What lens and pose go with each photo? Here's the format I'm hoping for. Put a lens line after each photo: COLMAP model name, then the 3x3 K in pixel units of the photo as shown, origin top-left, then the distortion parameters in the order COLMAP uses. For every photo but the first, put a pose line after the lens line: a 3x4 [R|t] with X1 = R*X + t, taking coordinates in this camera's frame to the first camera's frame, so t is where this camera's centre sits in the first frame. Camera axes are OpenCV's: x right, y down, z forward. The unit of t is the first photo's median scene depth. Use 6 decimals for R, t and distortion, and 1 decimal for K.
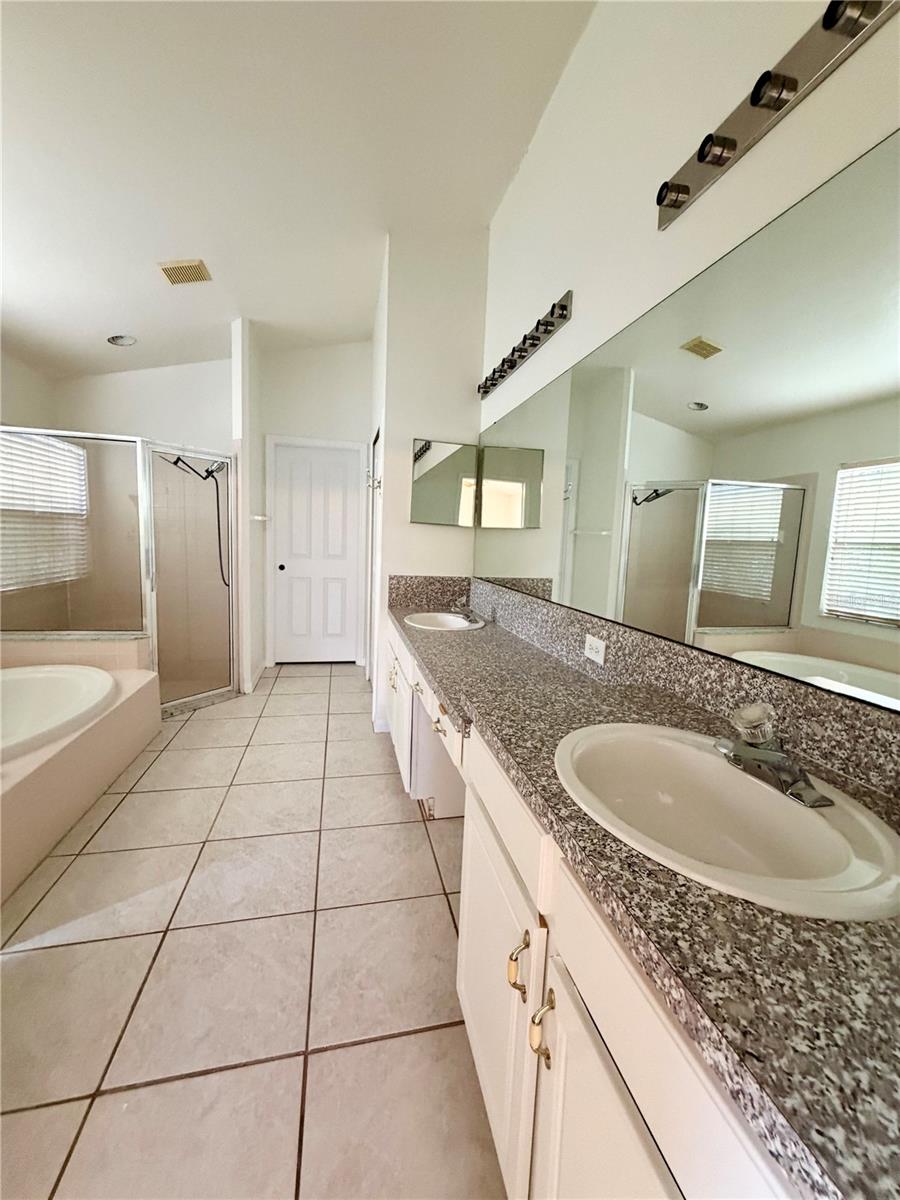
lens RADIAL K [[477.2, 0, 448.0], [0, 477.2, 592.5], [0, 0, 1]] dist [0.000945, 0.000596]
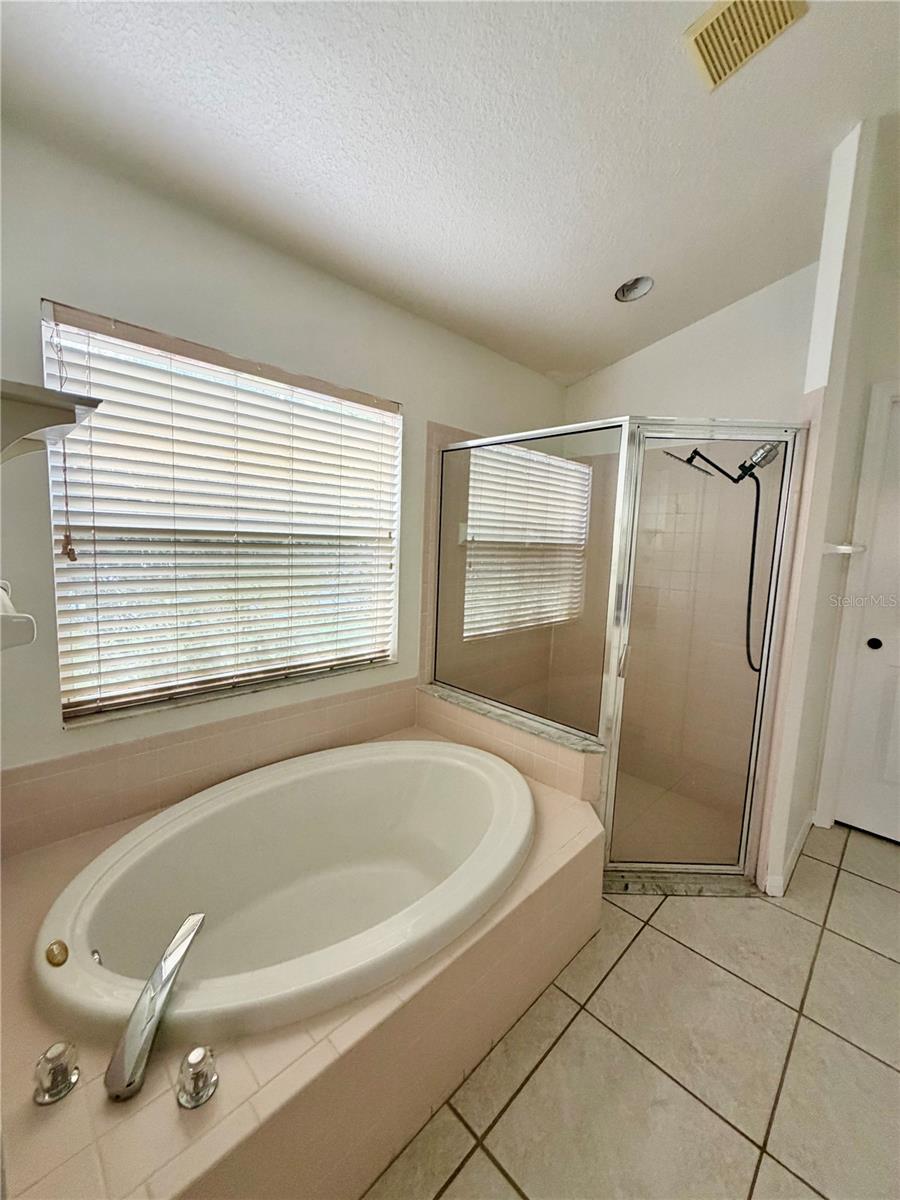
lens RADIAL K [[477.2, 0, 449.3], [0, 477.2, 593.5], [0, 0, 1]] dist [0.000945, 0.000596]
pose [[0.535151, 0.075069, -0.841414, -0.206183], [-0.115219, 0.993222, 0.015332, -0.075473], [0.836862, 0.088742, 0.540173, 0.423235]]
